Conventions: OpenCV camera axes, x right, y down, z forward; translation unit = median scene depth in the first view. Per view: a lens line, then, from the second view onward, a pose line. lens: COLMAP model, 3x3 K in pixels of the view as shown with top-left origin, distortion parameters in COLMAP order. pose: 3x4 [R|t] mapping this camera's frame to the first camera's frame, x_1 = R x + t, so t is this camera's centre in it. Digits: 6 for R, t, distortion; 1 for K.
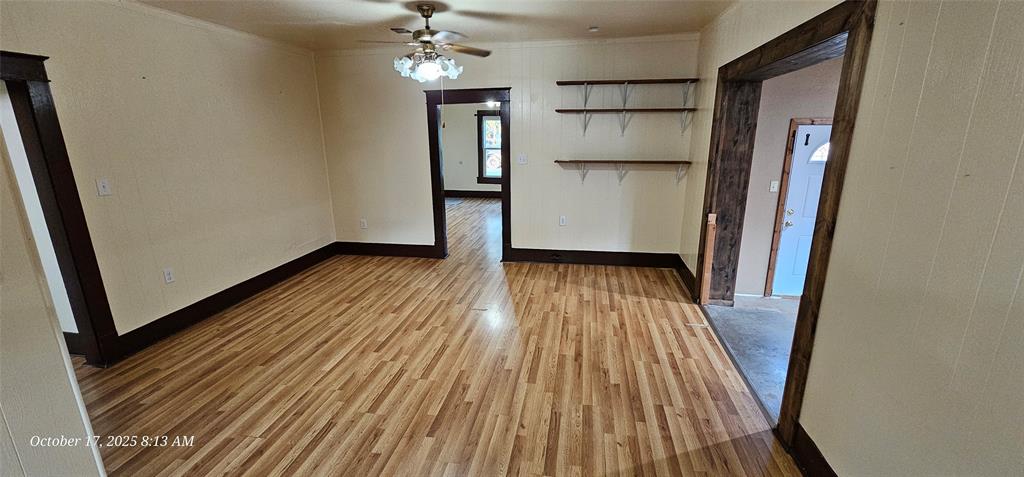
lens RADIAL K [[417.4, 0, 510.5], [0, 417.4, 243.4], [0, 0, 1]] dist [-0.008285, -0.000343]
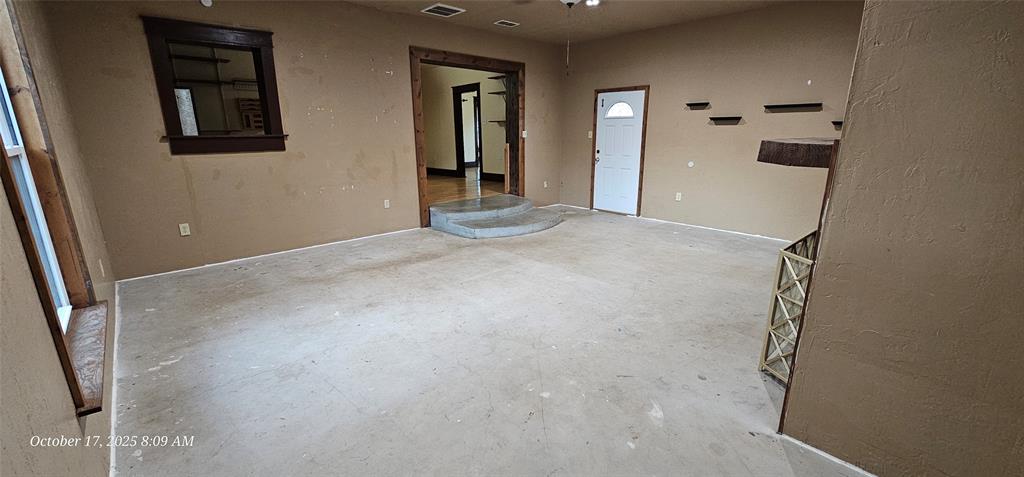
lens RADIAL K [[417.4, 0, 510.0], [0, 417.4, 238.7], [0, 0, 1]] dist [-0.008285, -0.000343]
pose [[0.790405, 0.148507, -0.594311, 1.507899], [-0.149171, 0.987626, 0.048399, 0.236052], [0.594145, 0.050400, 0.802777, -0.444459]]
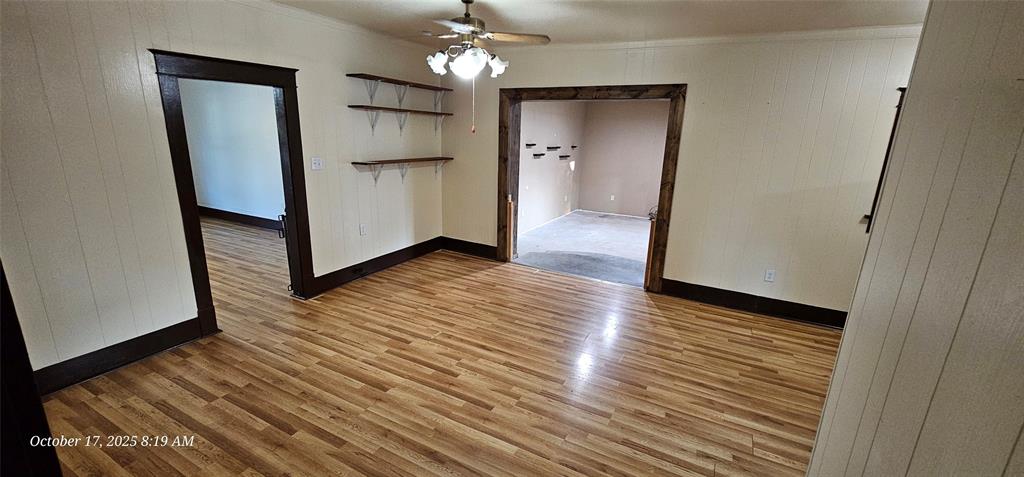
lens RADIAL K [[417.4, 0, 519.0], [0, 417.4, 244.8], [0, 0, 1]] dist [-0.008285, -0.000343]
pose [[0.298462, -0.235904, 0.924808, -0.734430], [0.206798, 0.961938, 0.178636, -0.135560], [-0.931748, 0.137933, 0.335886, 0.471743]]
